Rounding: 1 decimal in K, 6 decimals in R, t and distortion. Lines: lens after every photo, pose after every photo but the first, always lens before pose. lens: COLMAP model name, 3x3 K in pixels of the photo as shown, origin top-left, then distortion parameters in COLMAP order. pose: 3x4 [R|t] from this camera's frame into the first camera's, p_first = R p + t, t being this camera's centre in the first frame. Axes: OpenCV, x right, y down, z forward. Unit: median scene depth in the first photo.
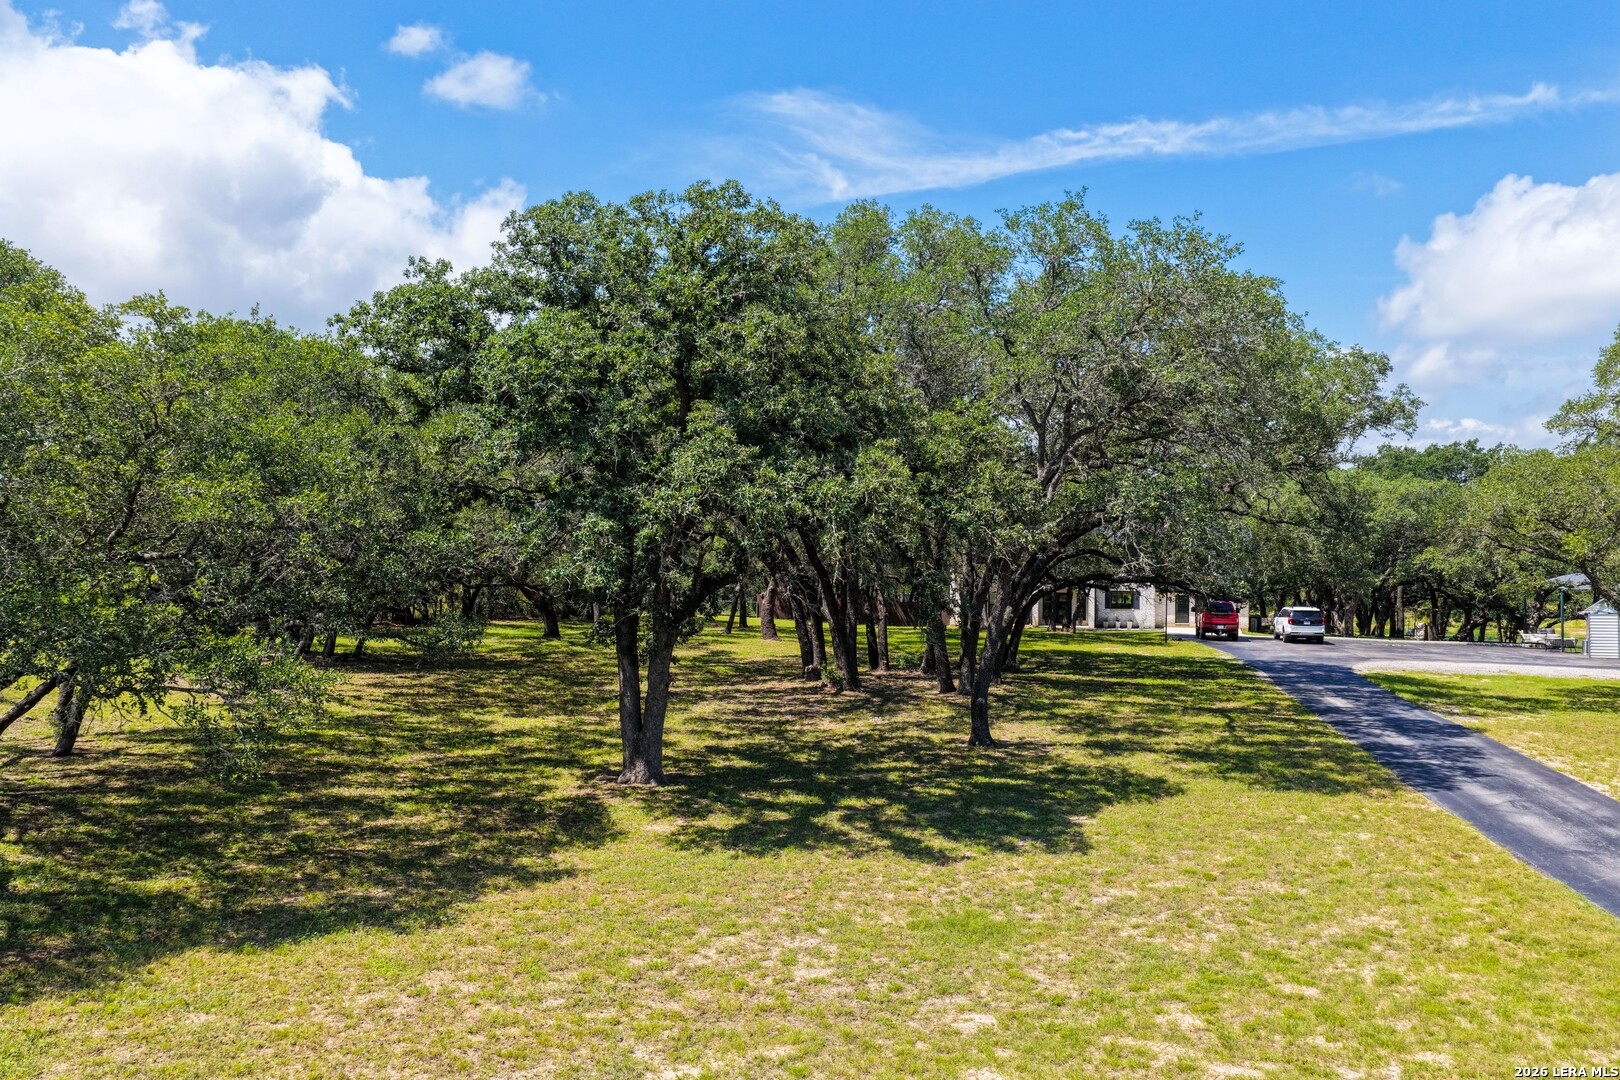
lens RADIAL K [[1331.4, 0, 809.2], [0, 1331.4, 540.5], [0, 0, 1]] dist [-0.000967, 0.002560]
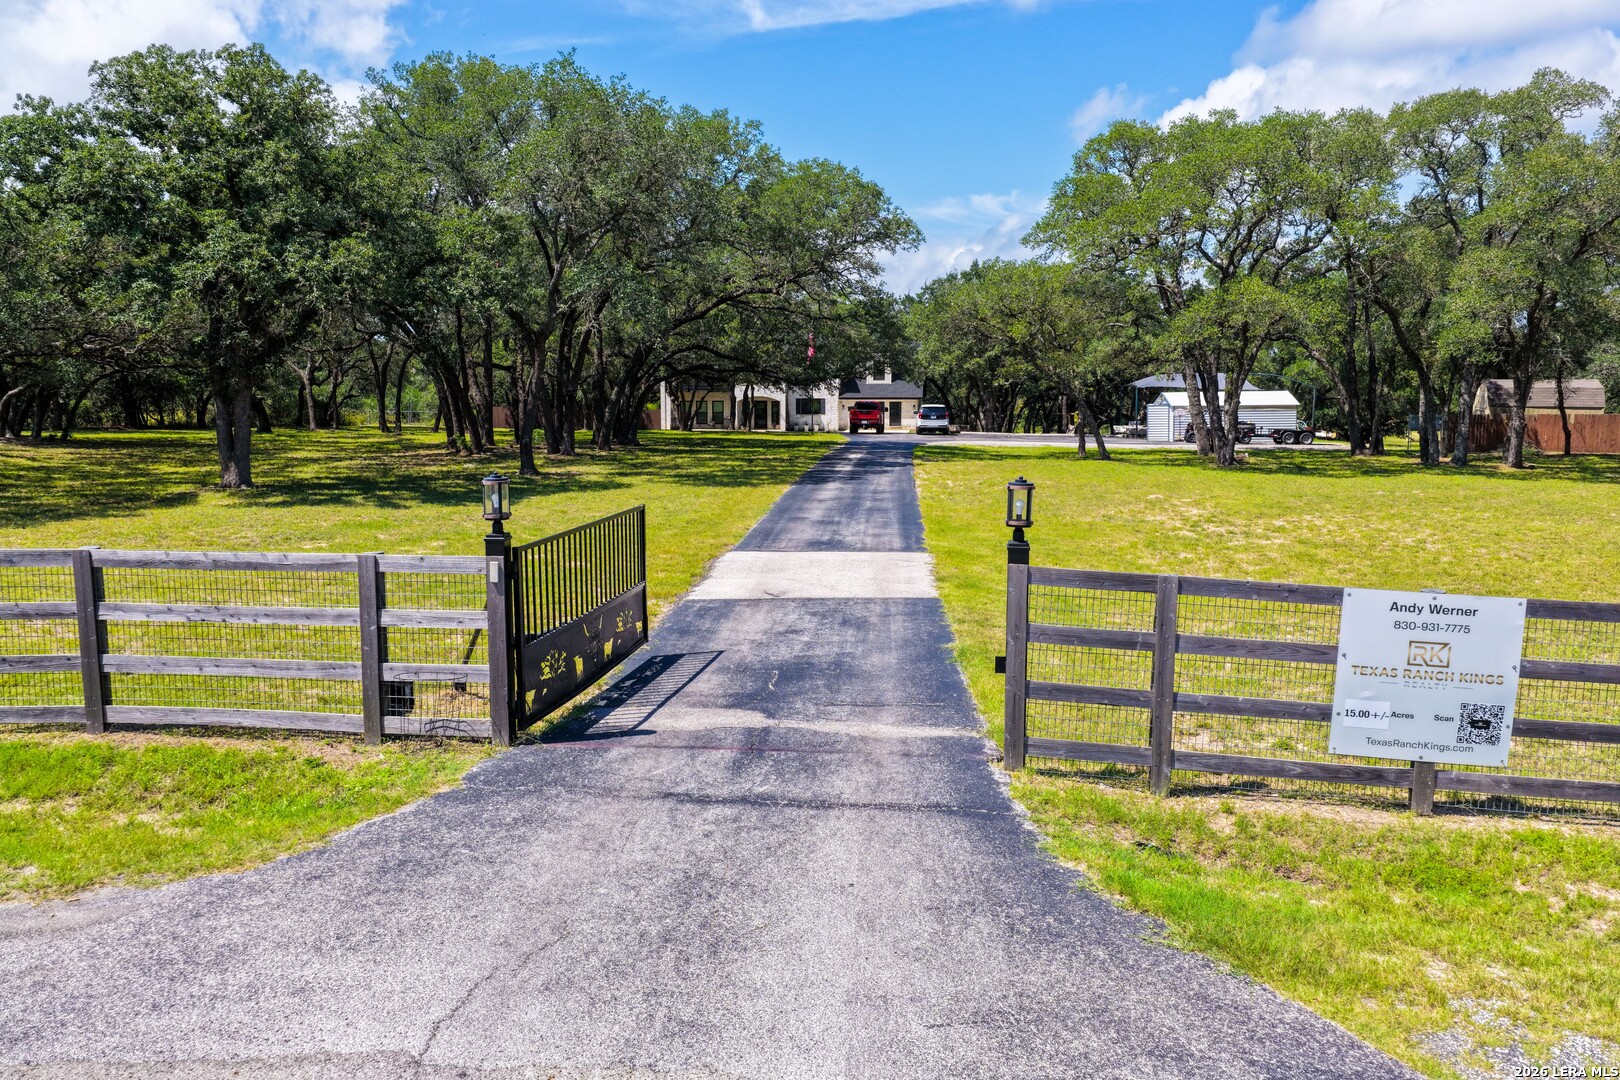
lens RADIAL K [[1331.4, 0, 810.2], [0, 1331.4, 538.1], [0, 0, 1]] dist [-0.000967, 0.002560]
pose [[0.990223, -0.023480, 0.137501, 0.297397], [0.006826, 0.992707, 0.120360, 0.075974], [-0.139325, -0.118244, 0.983162, -0.487342]]
